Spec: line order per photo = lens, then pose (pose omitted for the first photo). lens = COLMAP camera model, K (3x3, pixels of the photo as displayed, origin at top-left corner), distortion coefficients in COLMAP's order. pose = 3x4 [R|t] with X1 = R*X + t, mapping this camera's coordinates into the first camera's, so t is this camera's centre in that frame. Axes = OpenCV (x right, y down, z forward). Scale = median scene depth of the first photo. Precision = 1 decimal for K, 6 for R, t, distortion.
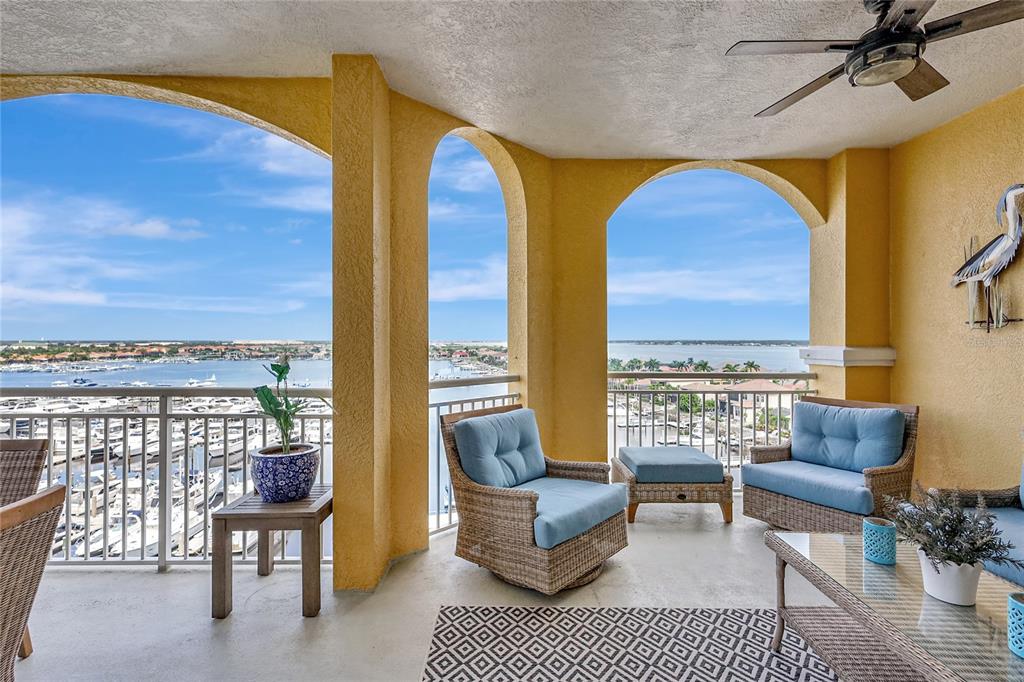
lens RADIAL K [[479.6, 0, 507.2], [0, 479.6, 341.6], [0, 0, 1]] dist [0.009698, 0.000327]
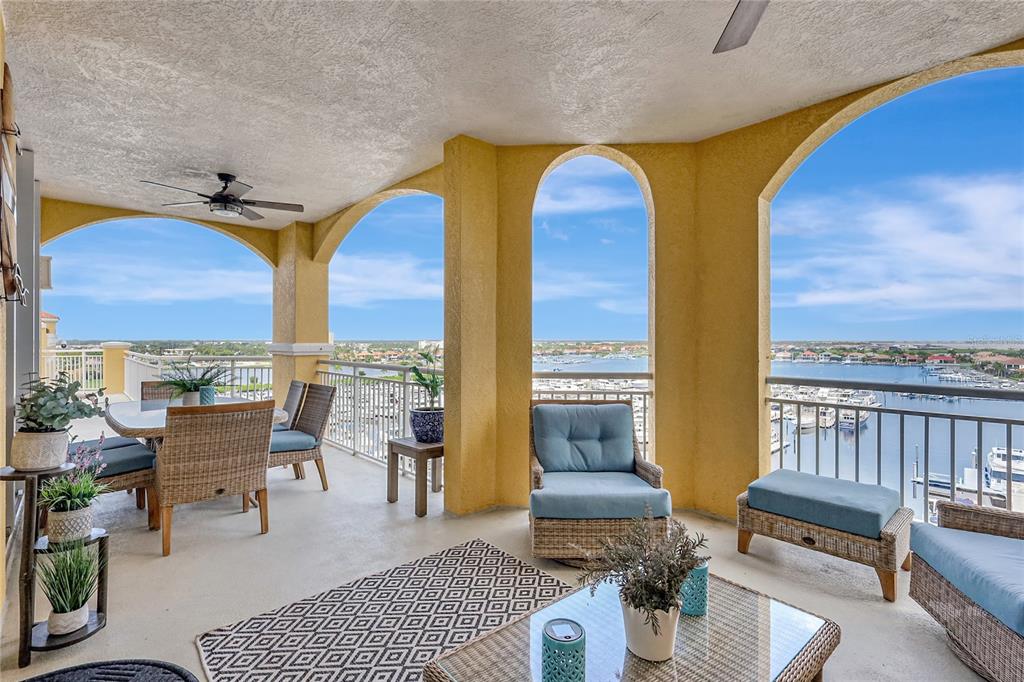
lens RADIAL K [[475.6, 0, 512.0], [0, 475.6, 341.0], [0, 0, 1]] dist [-0.000871, 0.000465]
pose [[0.660742, 0.001646, -0.750612, 0.628492], [-0.003100, 0.999995, -0.000536, 0.005607], [0.750607, 0.002681, 0.660743, 0.142396]]
